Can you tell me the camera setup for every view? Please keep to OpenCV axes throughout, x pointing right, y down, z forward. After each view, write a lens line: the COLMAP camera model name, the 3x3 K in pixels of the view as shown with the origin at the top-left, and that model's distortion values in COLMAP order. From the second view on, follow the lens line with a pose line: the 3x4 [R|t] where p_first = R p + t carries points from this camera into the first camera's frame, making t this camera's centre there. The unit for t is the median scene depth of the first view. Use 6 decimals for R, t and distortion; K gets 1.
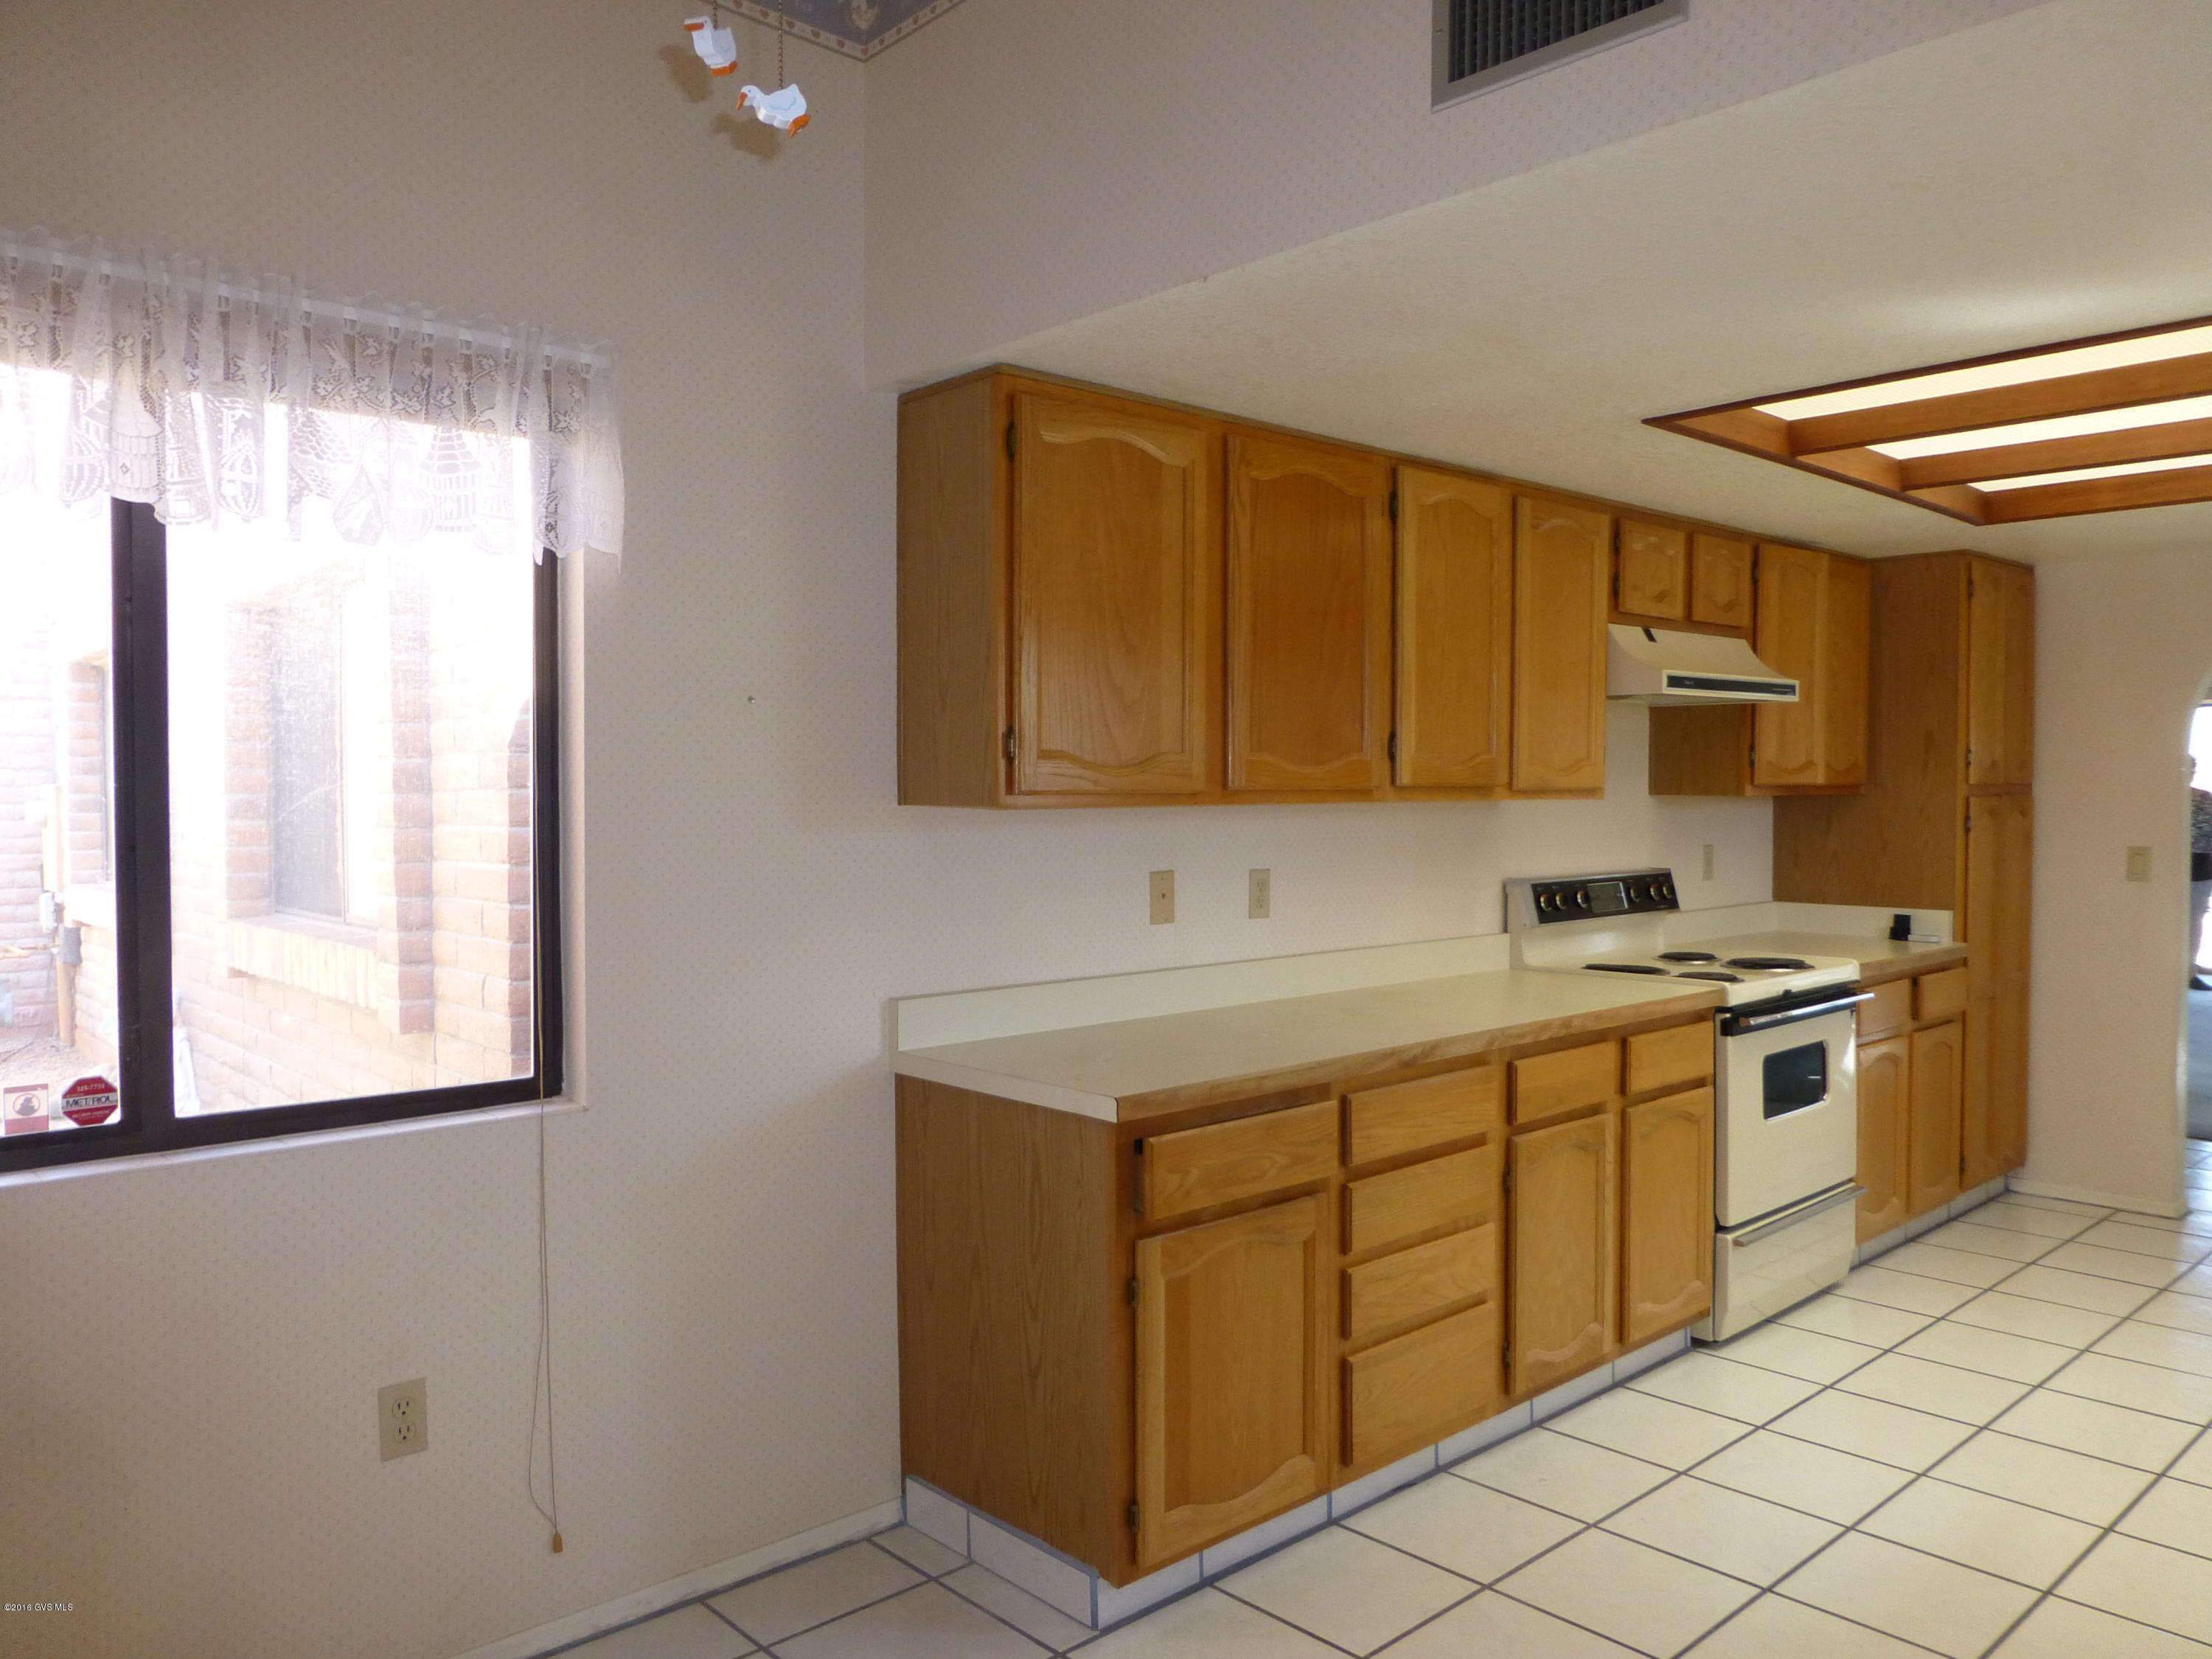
lens RADIAL K [[1611.3, 0, 1106.0], [0, 1611.3, 829.5], [0, 0, 1]] dist [-0.017428, -0.003123]
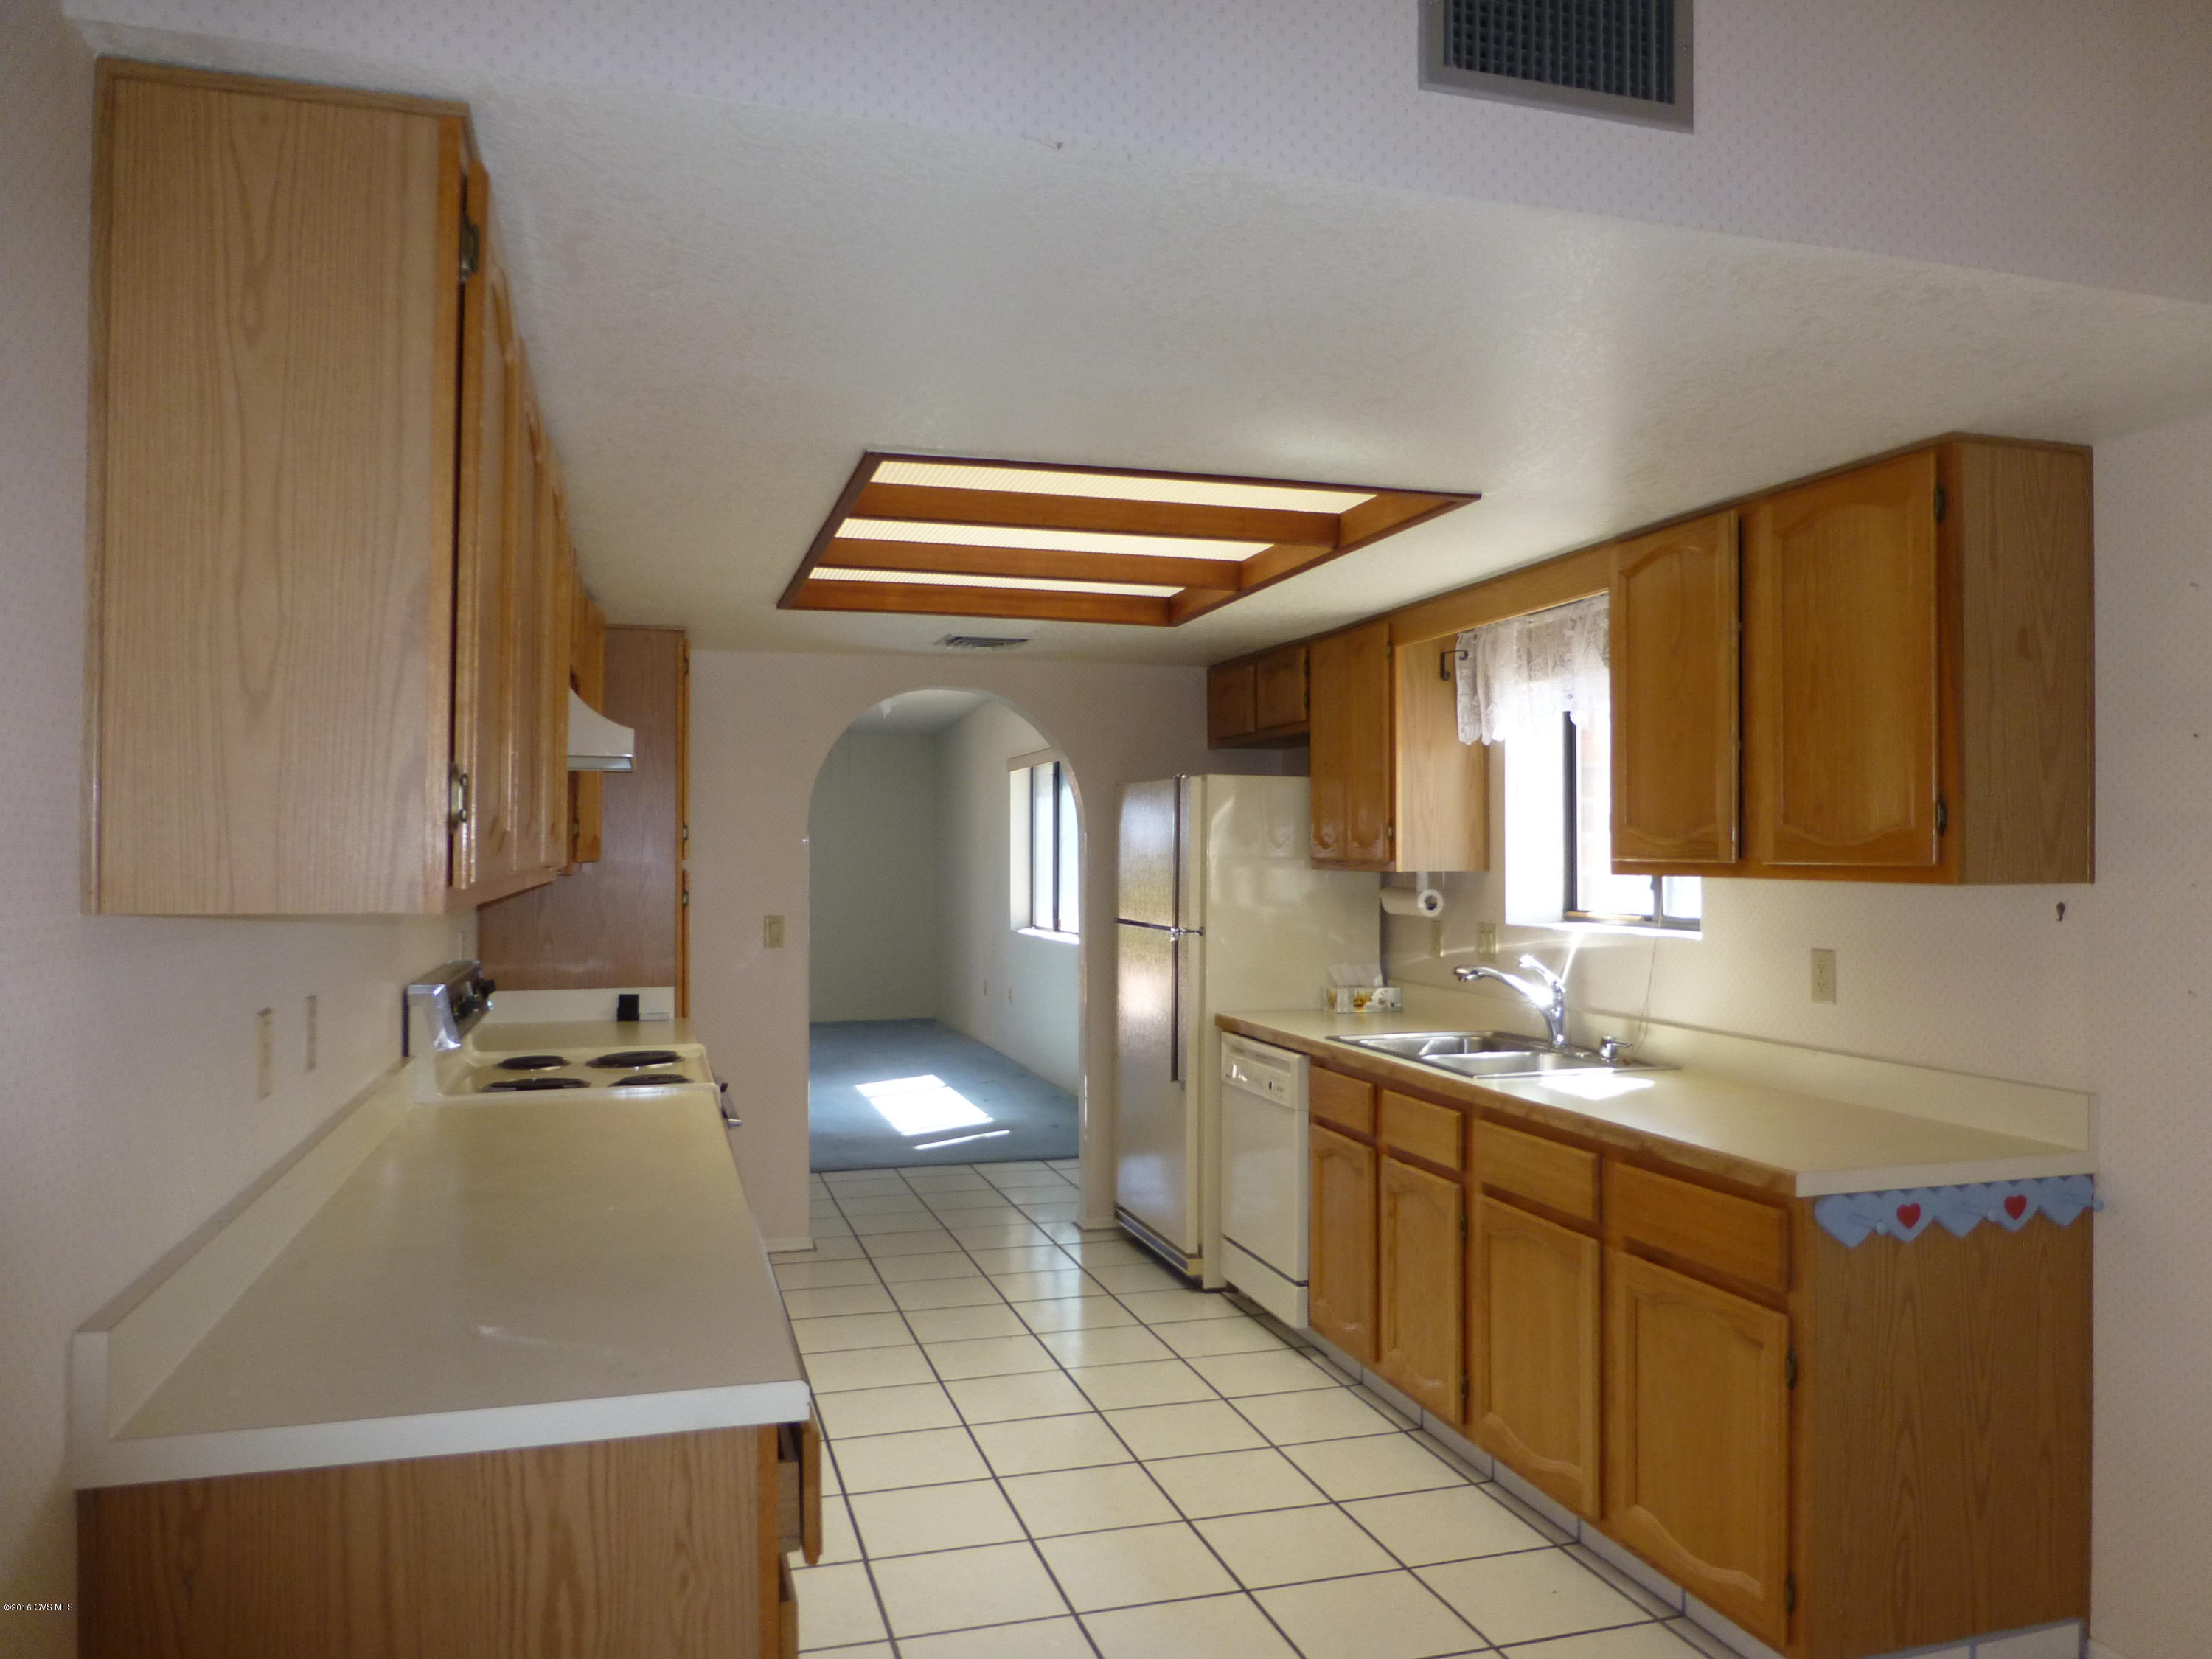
lens RADIAL K [[1611.3, 0, 1106.0], [0, 1611.3, 829.5], [0, 0, 1]] dist [-0.017428, -0.003123]
pose [[0.426602, 0.016838, 0.904283, -0.414035], [0.023507, 0.999283, -0.029697, -0.017867], [-0.904134, 0.033926, 0.425900, 0.515752]]
